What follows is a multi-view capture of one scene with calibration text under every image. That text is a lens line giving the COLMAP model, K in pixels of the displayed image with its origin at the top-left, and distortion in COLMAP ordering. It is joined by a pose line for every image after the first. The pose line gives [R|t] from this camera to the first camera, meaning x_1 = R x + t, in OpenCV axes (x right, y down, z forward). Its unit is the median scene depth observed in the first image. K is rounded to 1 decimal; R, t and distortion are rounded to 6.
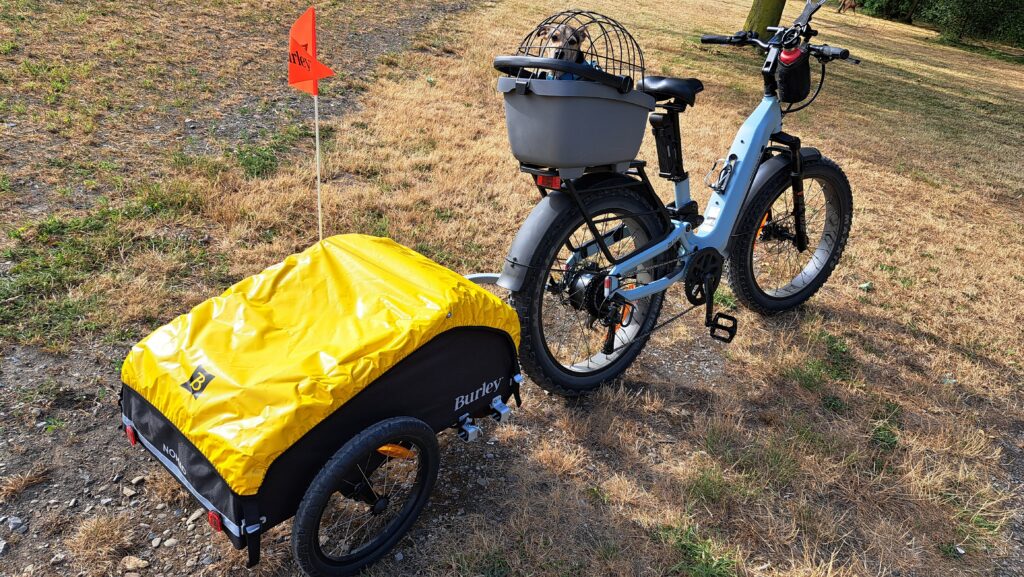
lens RADIAL K [[719.5, 0, 512.0], [0, 719.5, 288.5], [0, 0, 1]] dist [0.044197, -0.043593]
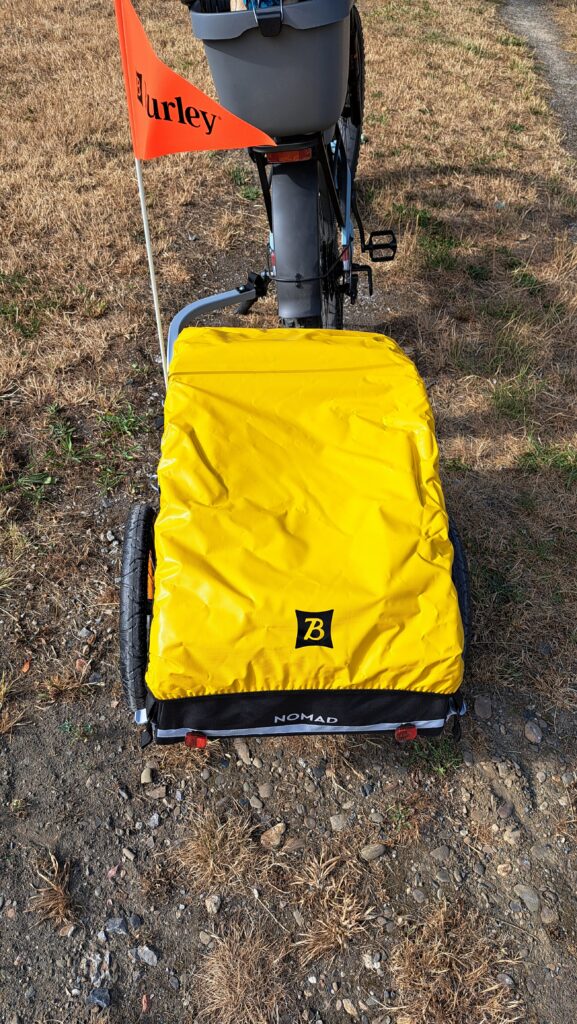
lens RADIAL K [[740.5, 0, 288.5], [0, 740.5, 512.0], [0, 0, 1]] dist [0.079421, -0.115224]
pose [[0.720863, -0.568808, 0.395997, -0.611779], [0.355209, 0.793824, 0.493630, -0.319379], [-0.595133, -0.215178, 0.774284, 0.392366]]
